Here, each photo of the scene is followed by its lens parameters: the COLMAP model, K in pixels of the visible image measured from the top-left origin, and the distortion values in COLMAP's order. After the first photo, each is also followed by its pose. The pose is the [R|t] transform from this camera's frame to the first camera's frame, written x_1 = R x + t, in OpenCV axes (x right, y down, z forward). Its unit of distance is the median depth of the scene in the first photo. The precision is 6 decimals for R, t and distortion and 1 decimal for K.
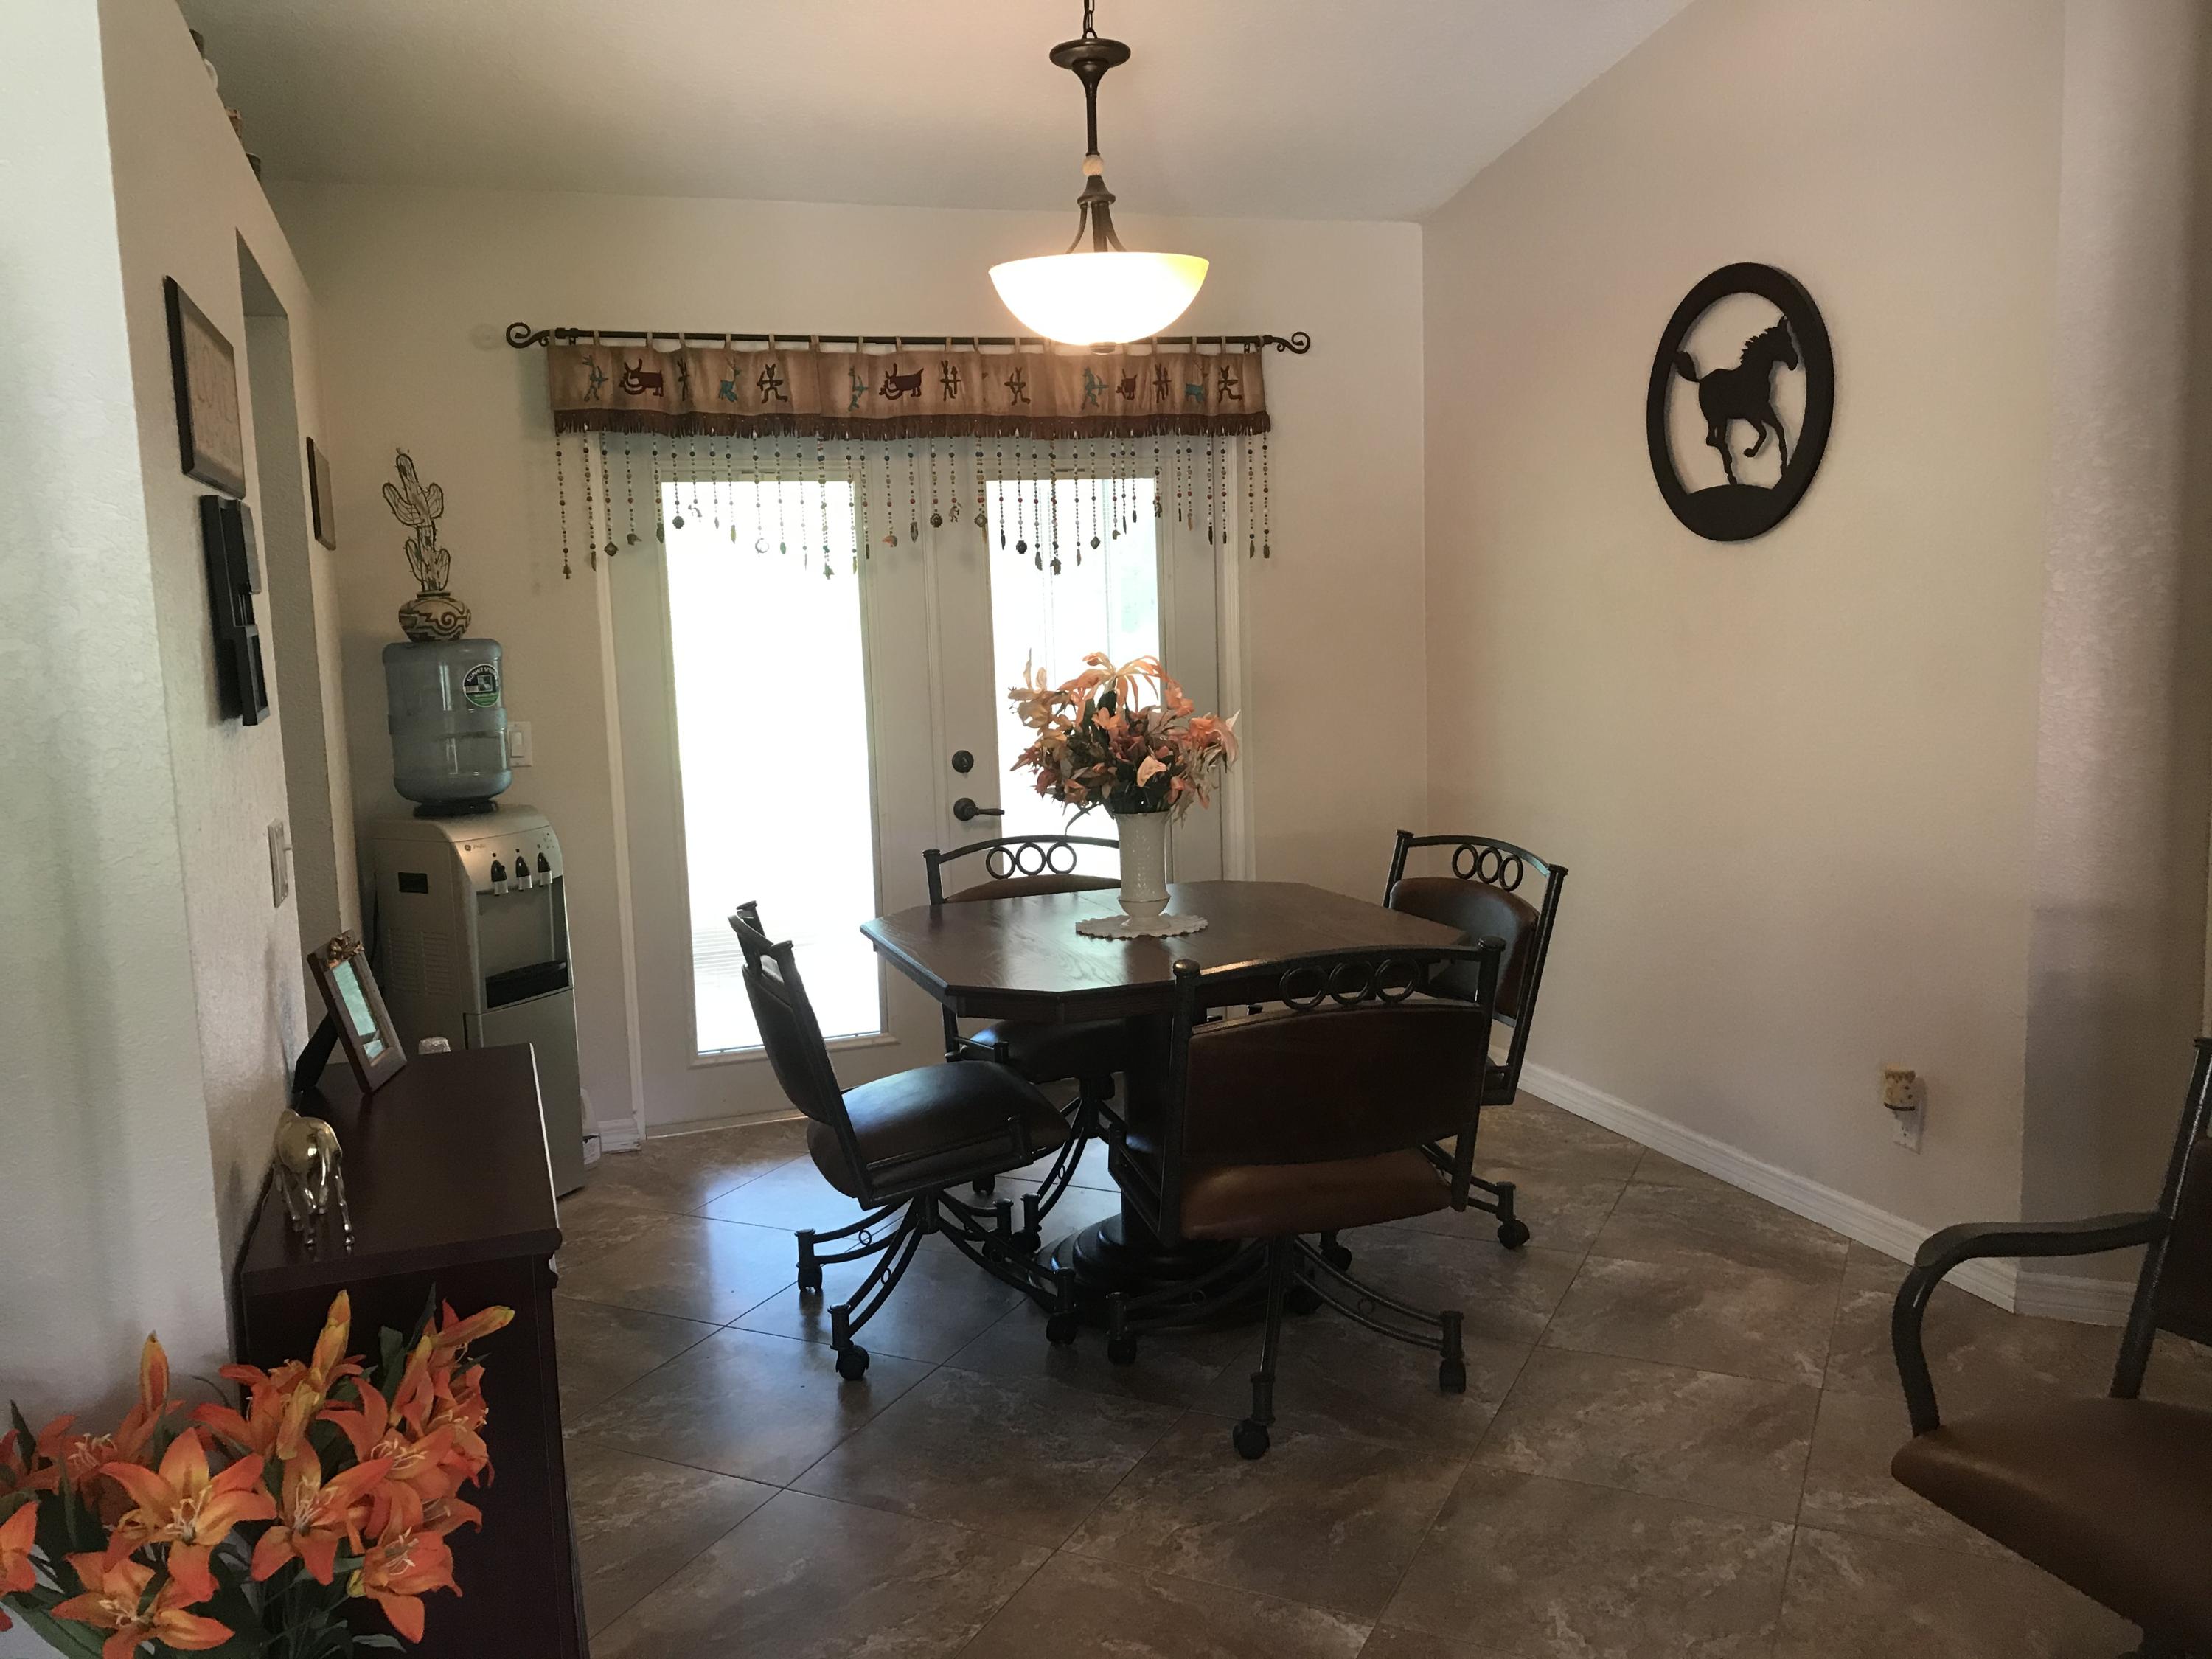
lens RADIAL K [[1827.6, 0, 1106.0], [0, 1827.6, 829.5], [0, 0, 1]] dist [0.000212, 0.003596]
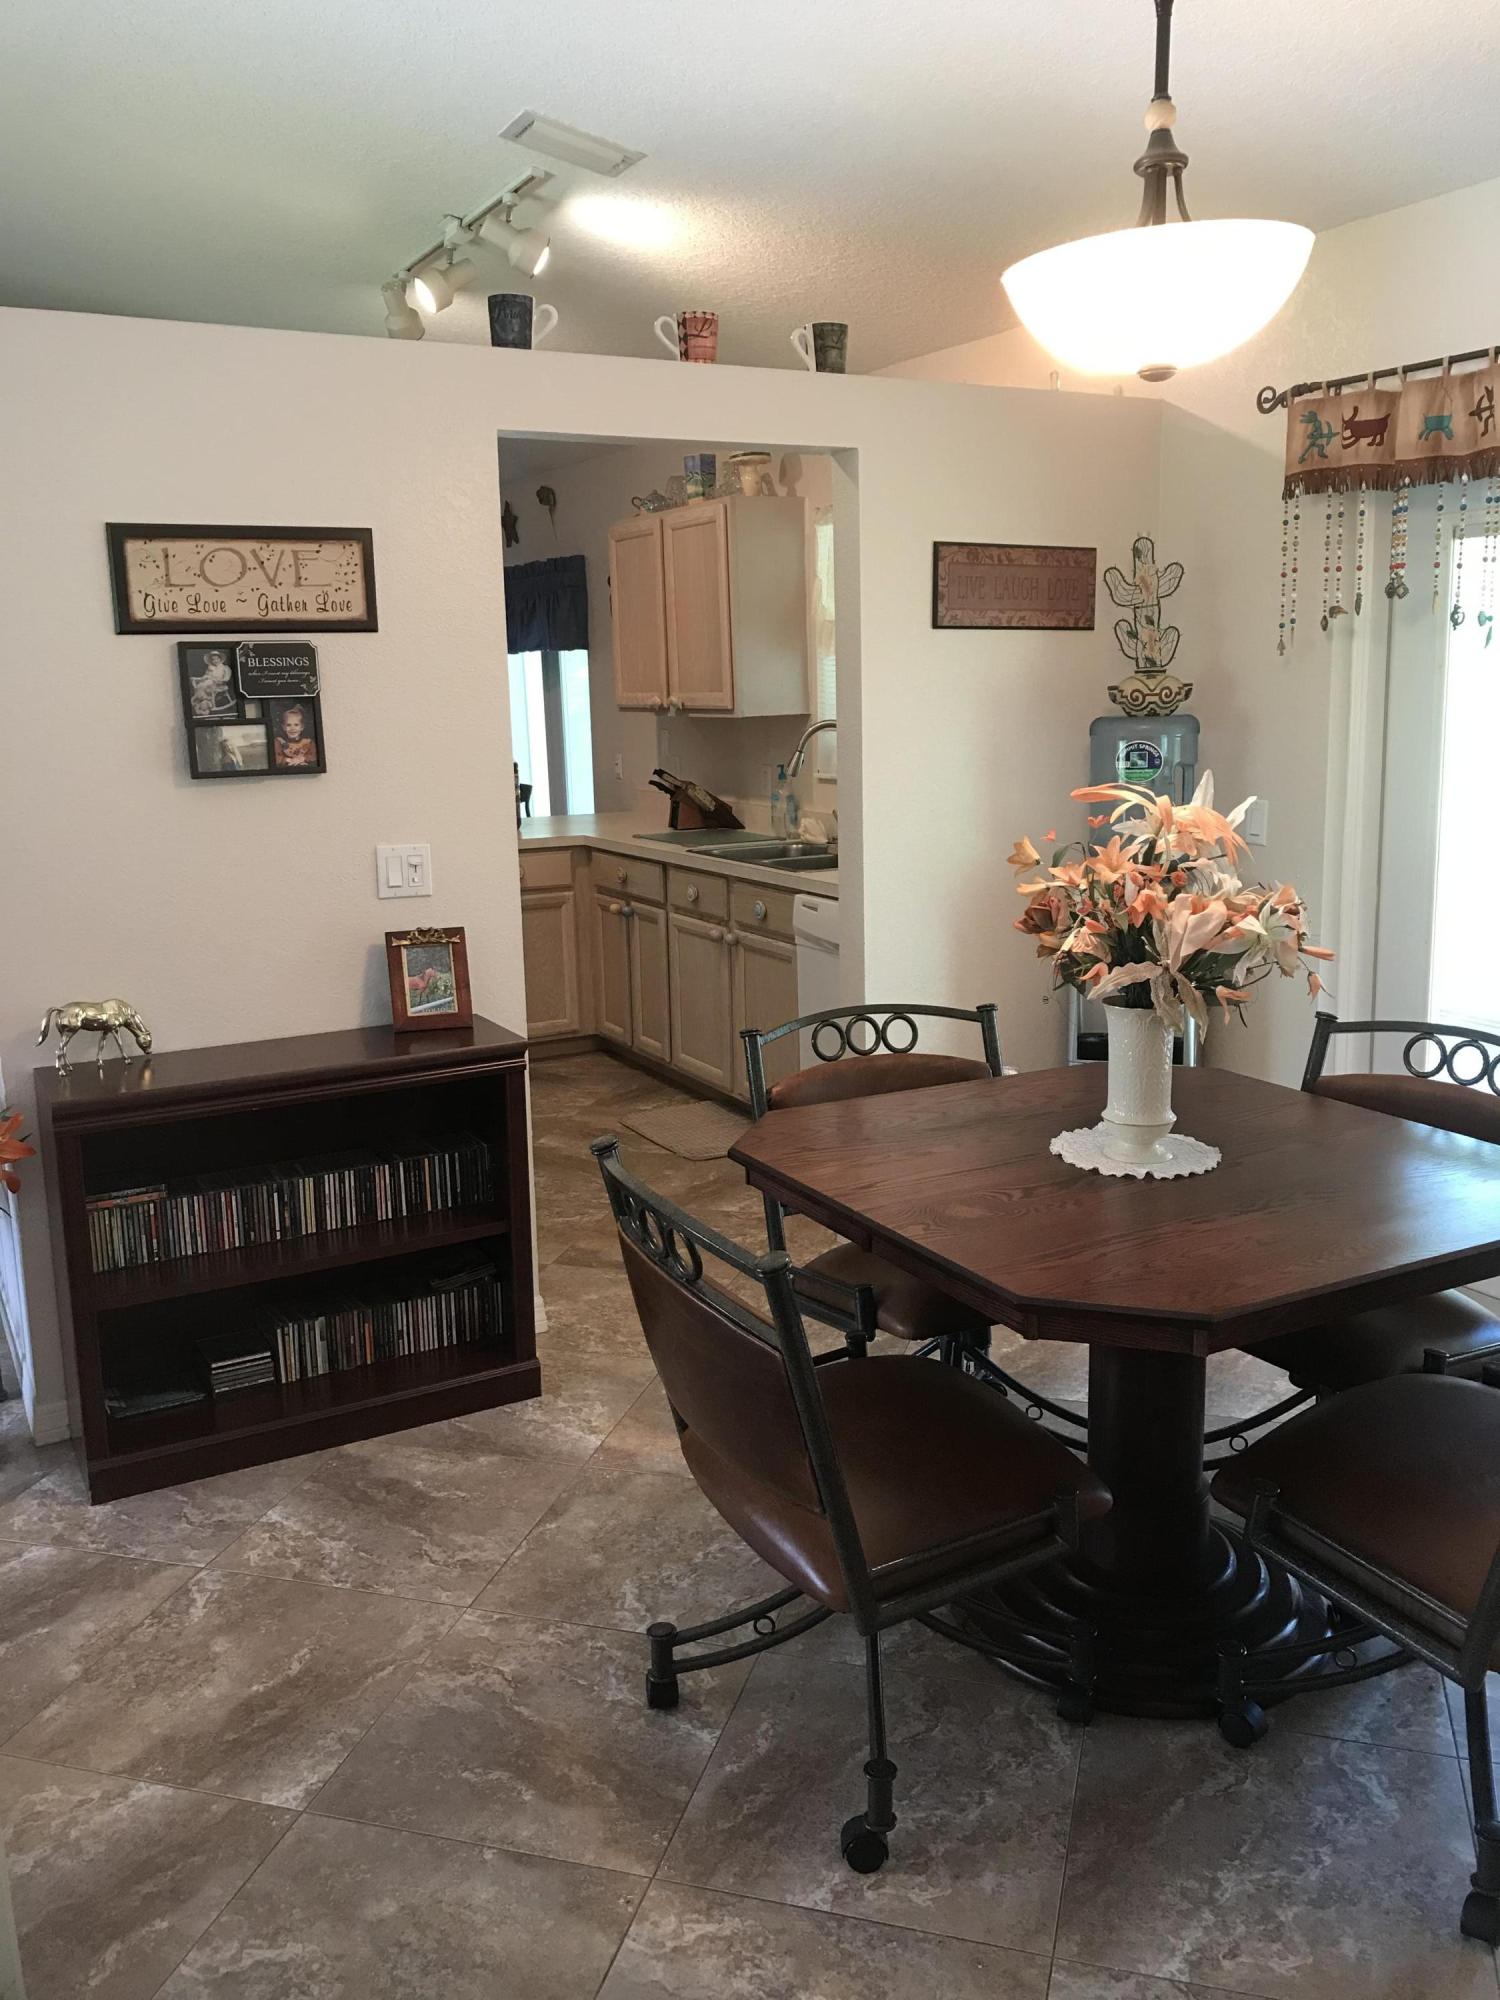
lens RADIAL K [[1652.4, 0, 750.0], [0, 1652.4, 1000.0], [0, 0, 1]] dist [0.000212, 0.003596]
pose [[0.157063, 0.216184, -0.963637, 0.665246], [-0.119651, 0.972725, 0.198721, -0.127737], [0.980314, 0.084089, 0.178646, 0.746032]]
